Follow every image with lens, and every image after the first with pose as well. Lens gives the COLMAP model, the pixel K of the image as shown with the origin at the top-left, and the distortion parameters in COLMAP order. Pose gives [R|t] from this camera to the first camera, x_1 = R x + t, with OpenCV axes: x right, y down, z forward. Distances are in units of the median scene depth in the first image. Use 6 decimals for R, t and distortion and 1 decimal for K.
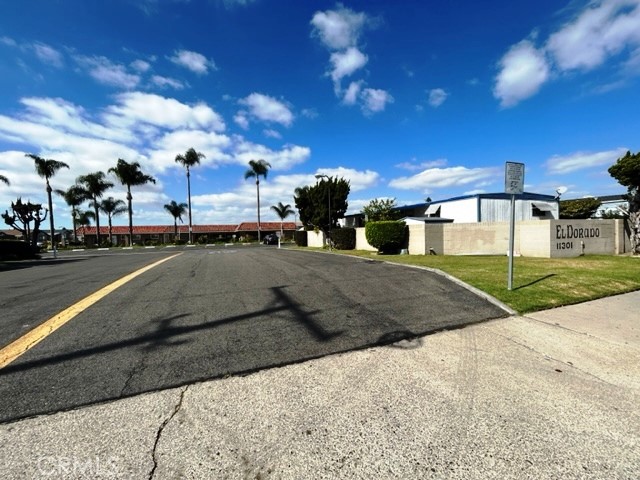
lens RADIAL K [[258.4, 0, 318.8], [0, 258.4, 240.9], [0, 0, 1]] dist [-0.001359, 0.000283]
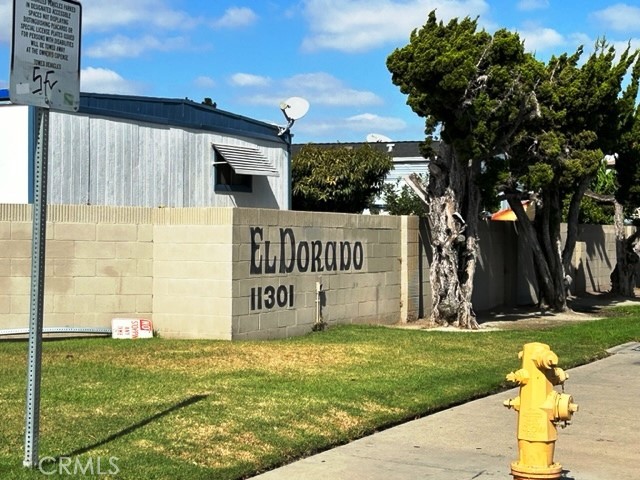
lens RADIAL K [[1211.2, 0, 320.1], [0, 1211.2, 240.3], [0, 0, 1]] dist [0.265932, 0.000000]
pose [[0.750672, 0.026883, 0.660128, 0.062827], [-0.007817, 0.999463, -0.031812, -0.002517], [-0.660629, 0.018720, 0.750479, -0.081373]]
